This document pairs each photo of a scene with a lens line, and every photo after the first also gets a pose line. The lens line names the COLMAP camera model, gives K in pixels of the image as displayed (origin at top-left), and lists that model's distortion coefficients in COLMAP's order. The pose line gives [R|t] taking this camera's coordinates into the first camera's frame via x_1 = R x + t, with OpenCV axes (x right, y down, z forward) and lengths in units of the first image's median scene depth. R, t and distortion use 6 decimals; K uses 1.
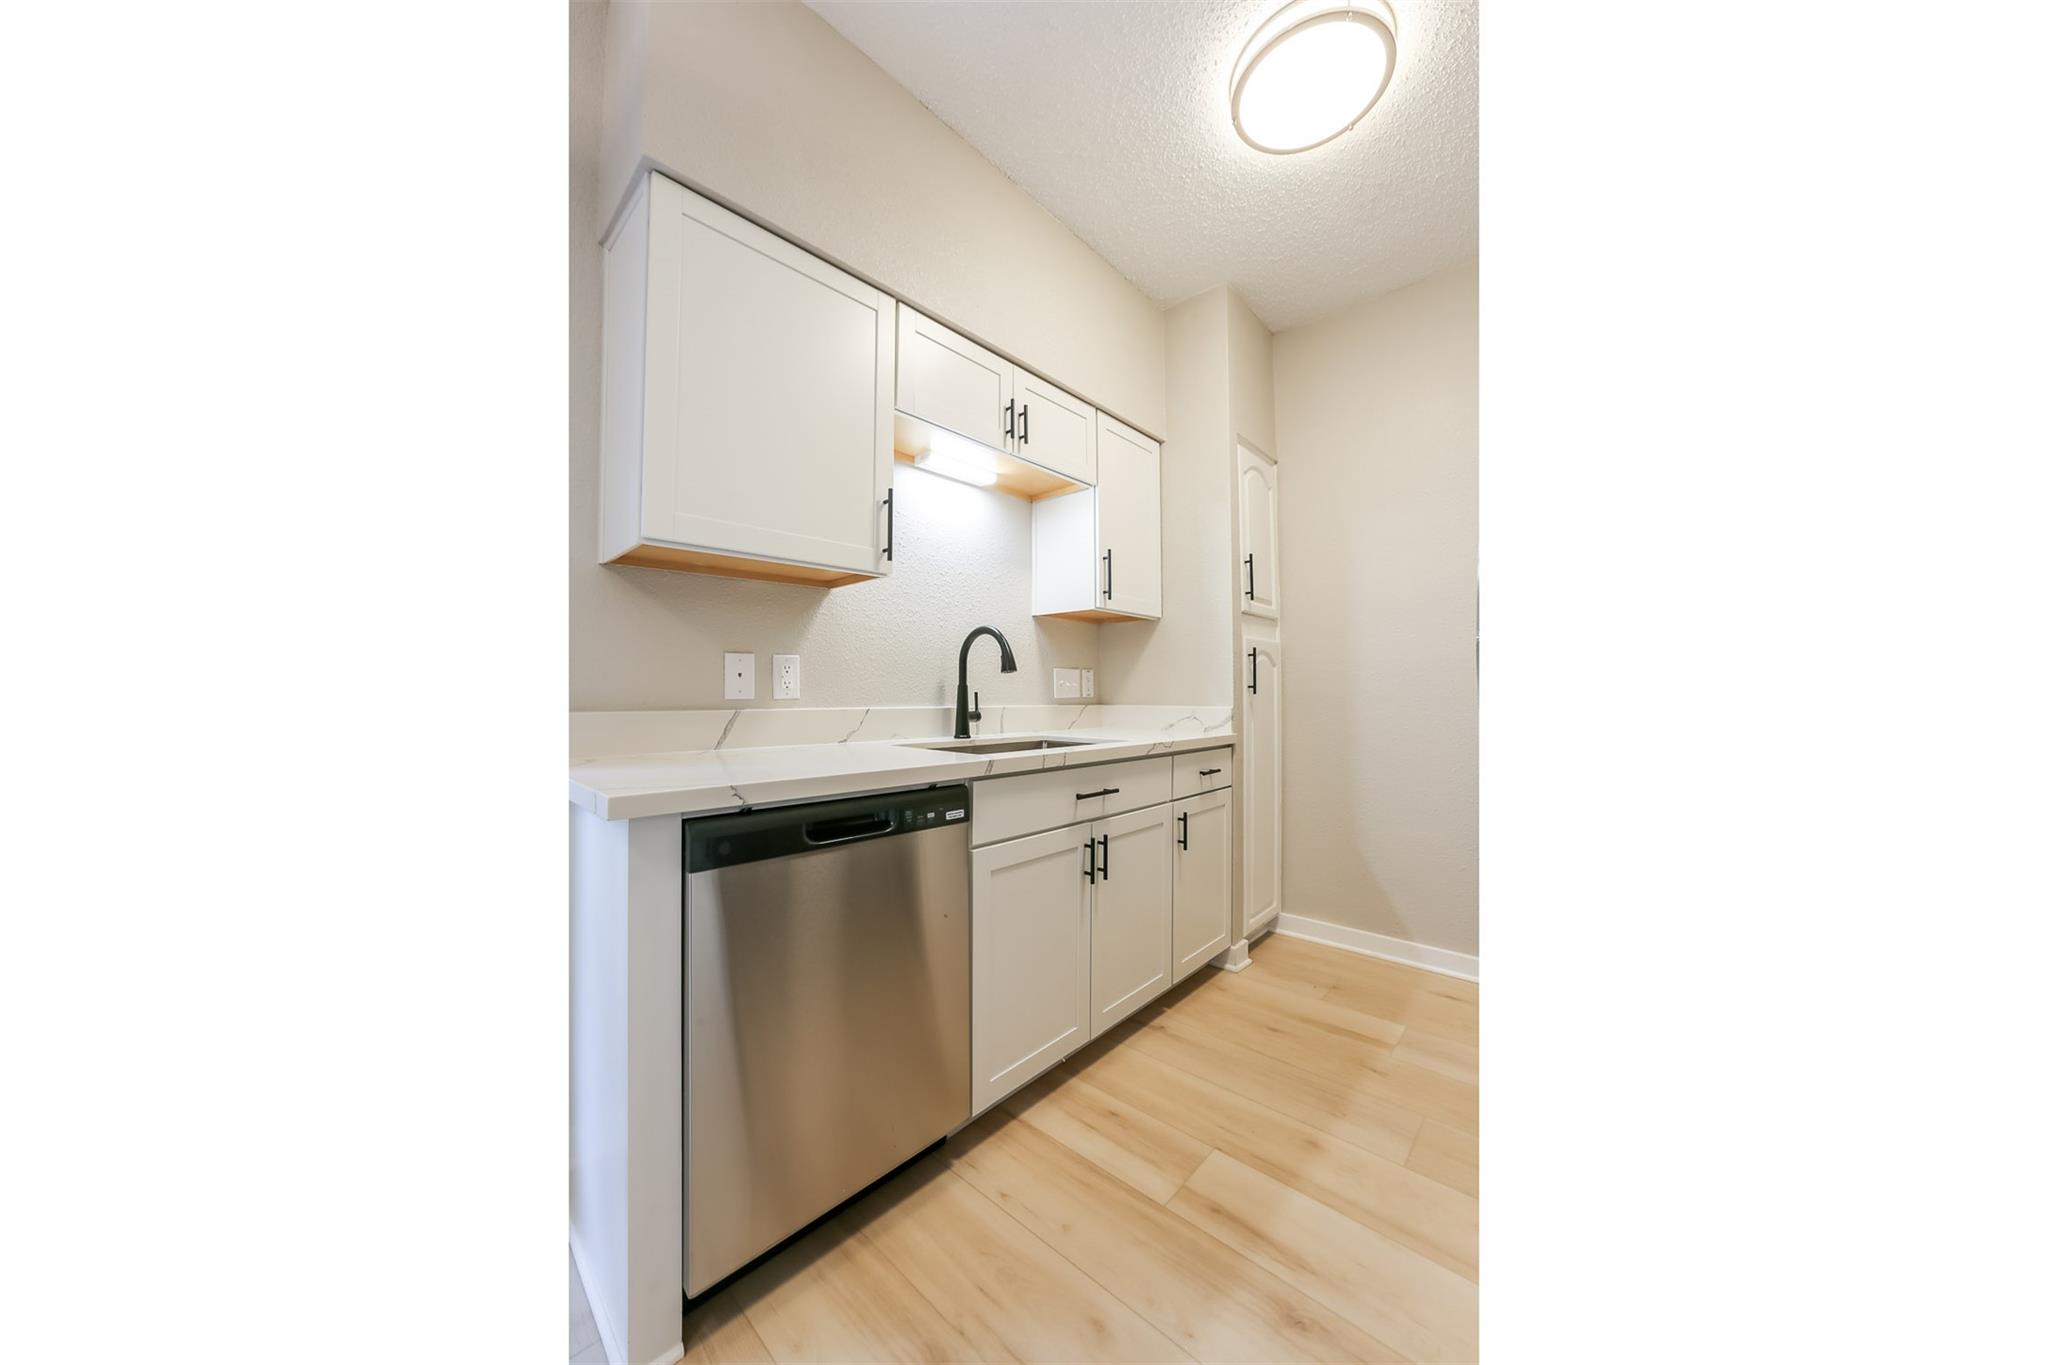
lens RADIAL K [[618.3, 0, 1024.0], [0, 618.3, 682.5], [0, 0, 1]] dist [-0.041466, 0.000056]
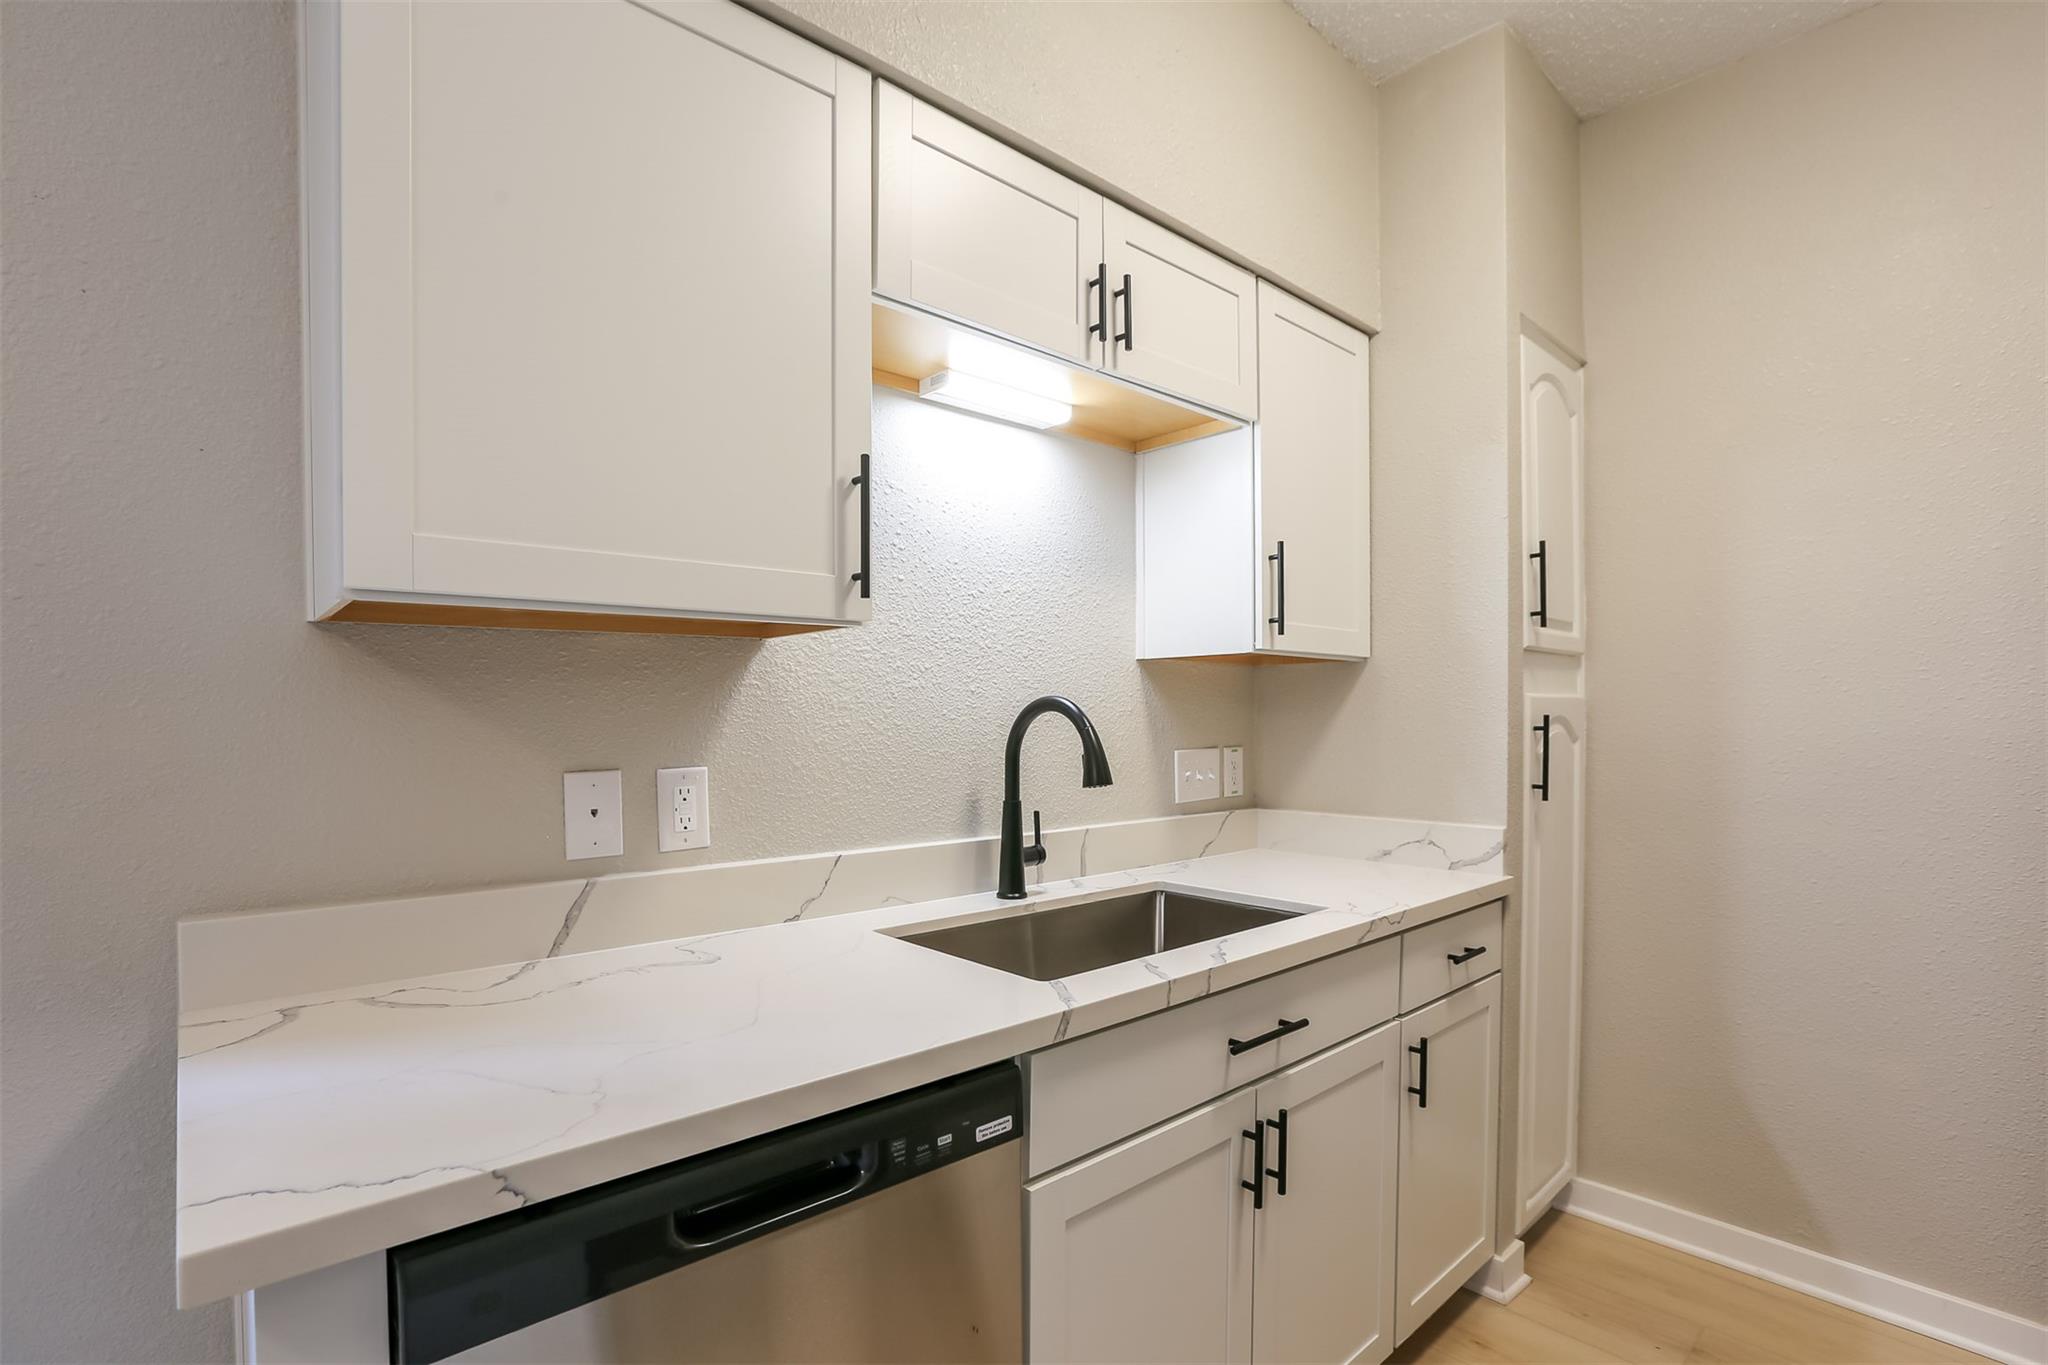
lens RADIAL K [[941.4, 0, 1042.8], [0, 941.4, 742.4], [0, 0, 1]] dist [-0.035920, 0.000376]
pose [[0.997394, -0.001361, -0.072128, -0.011385], [0.004706, 0.998920, 0.046229, -0.086099], [0.071987, -0.046448, 0.996323, 0.172933]]
